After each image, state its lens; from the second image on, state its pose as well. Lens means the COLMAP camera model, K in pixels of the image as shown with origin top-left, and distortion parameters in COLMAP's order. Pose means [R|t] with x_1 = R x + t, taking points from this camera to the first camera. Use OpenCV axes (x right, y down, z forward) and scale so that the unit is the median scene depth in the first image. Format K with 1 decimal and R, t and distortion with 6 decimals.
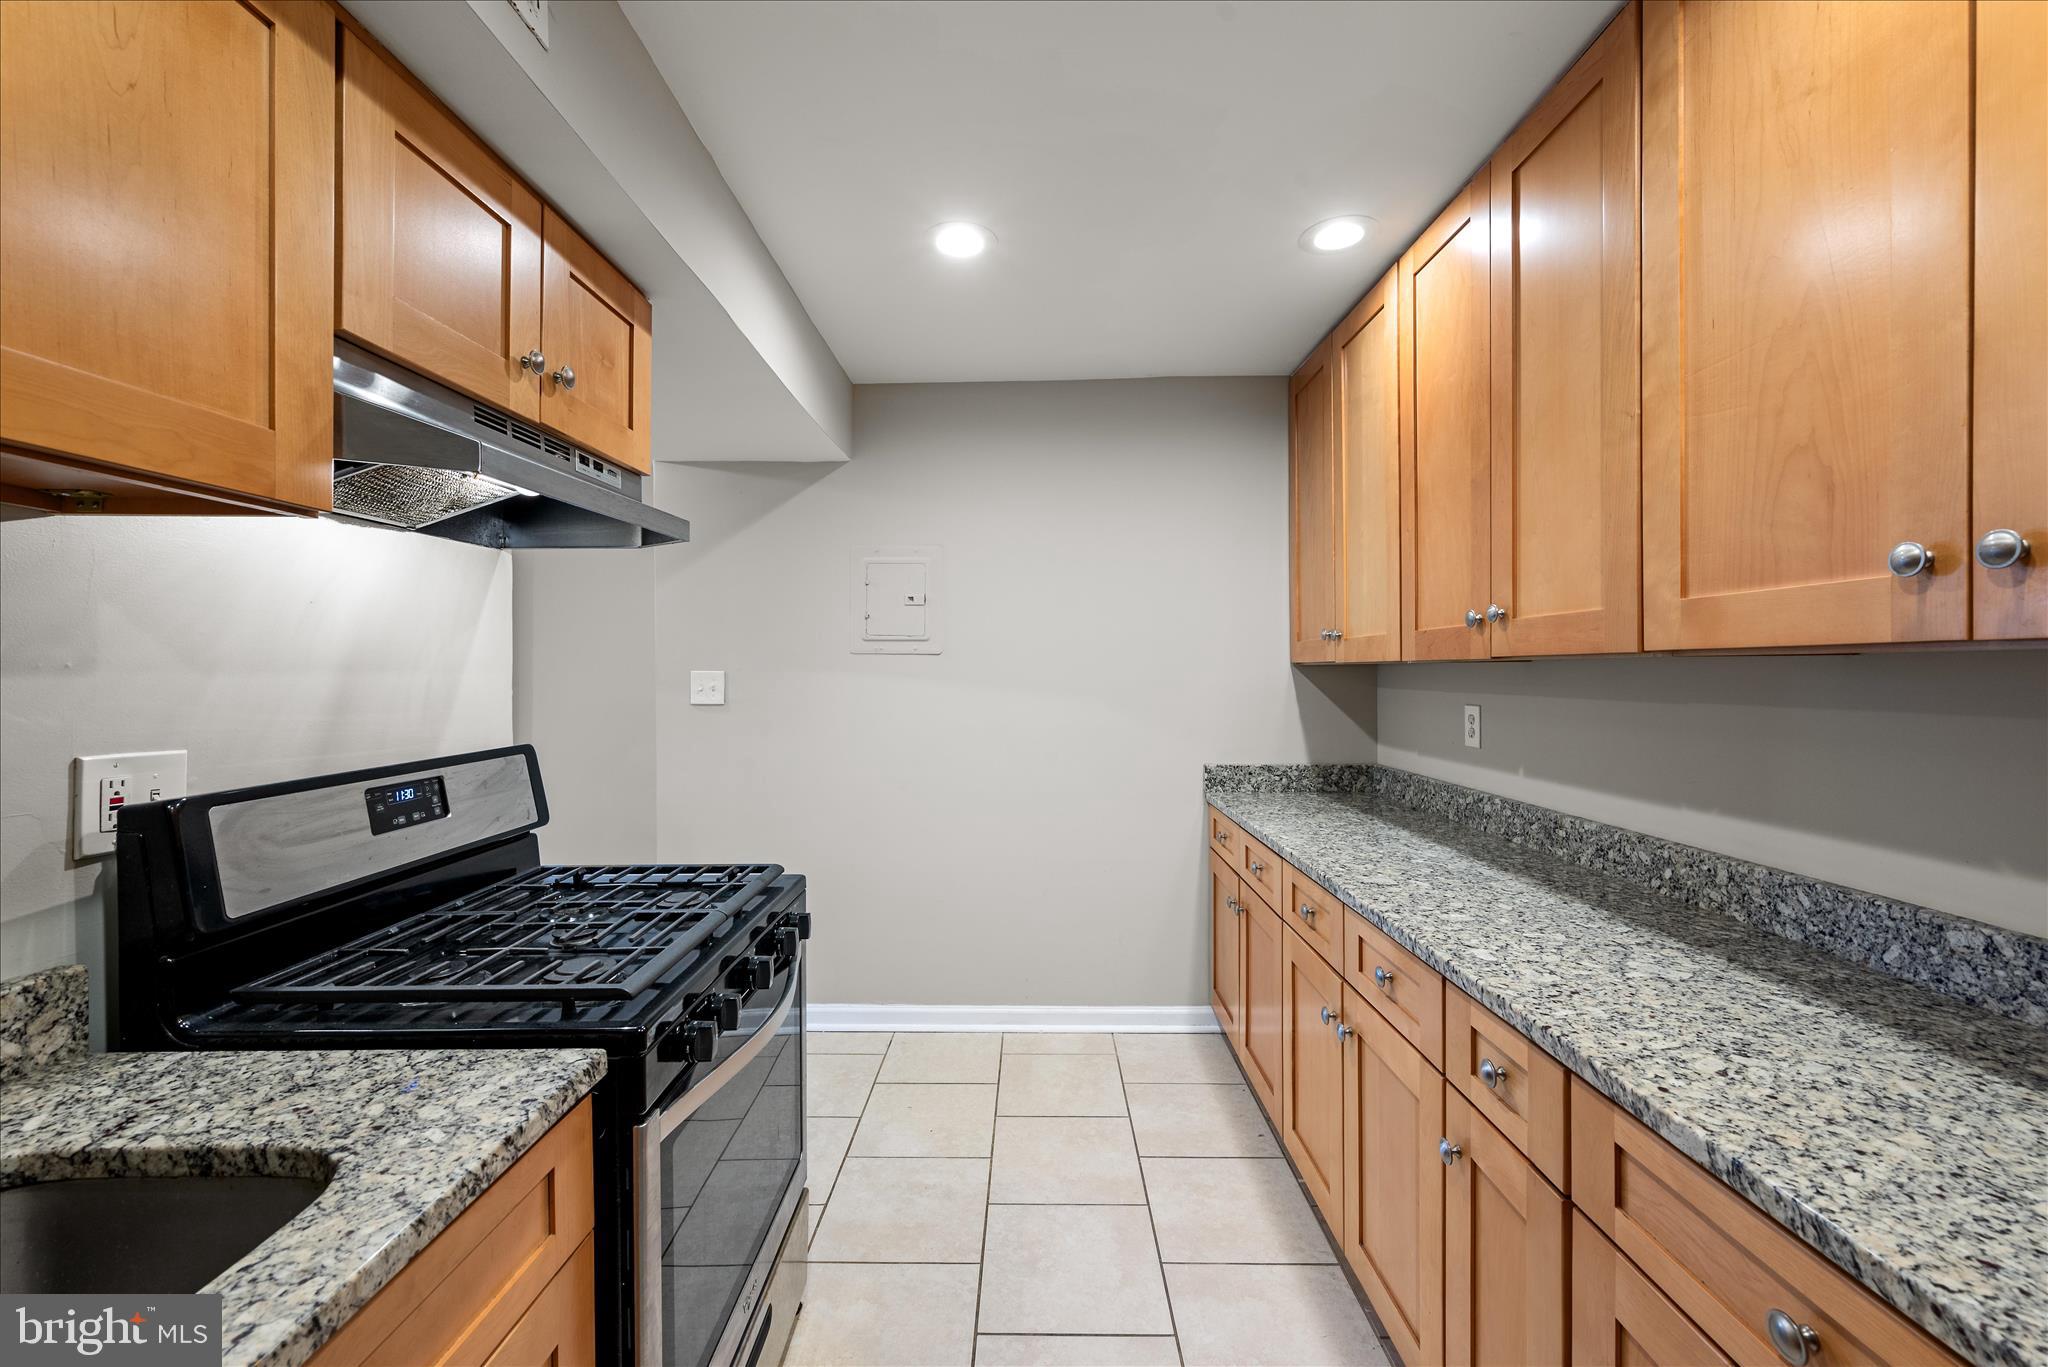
lens RADIAL K [[831.8, 0, 1023.1], [0, 831.8, 669.5], [0, 0, 1]] dist [-0.001387, 0.001021]
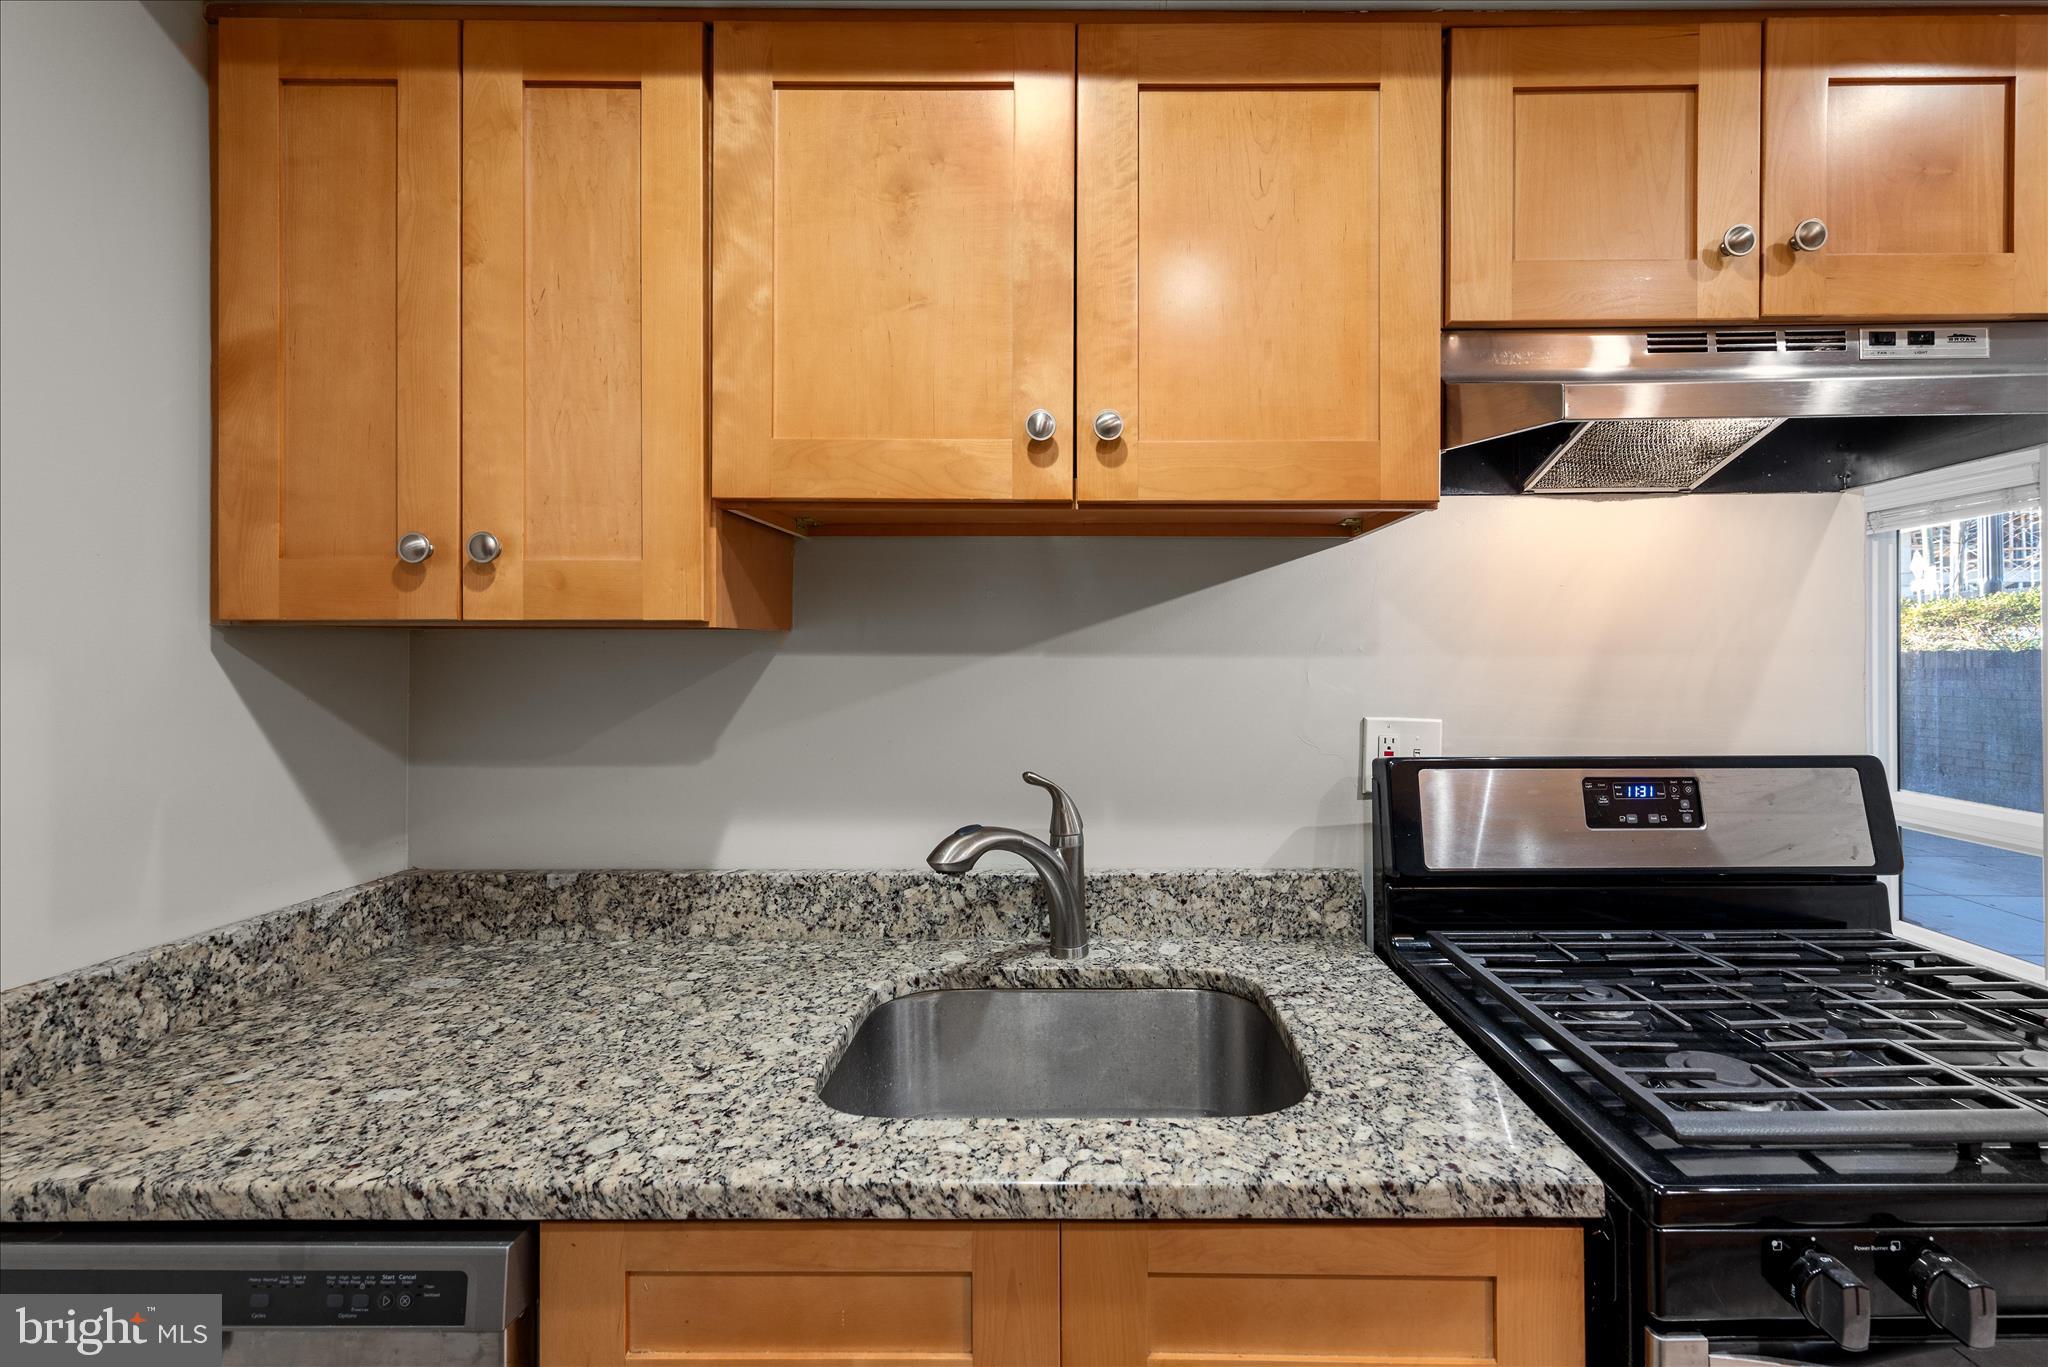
lens RADIAL K [[831.8, 0, 1074.4], [0, 831.8, 649.7], [0, 0, 1]] dist [-0.001387, 0.001021]
pose [[0.006797, -0.004263, -0.999968, 0.164967], [0.000086, 0.999991, -0.004263, 0.001456], [0.999977, -0.000057, 0.006797, 0.420517]]
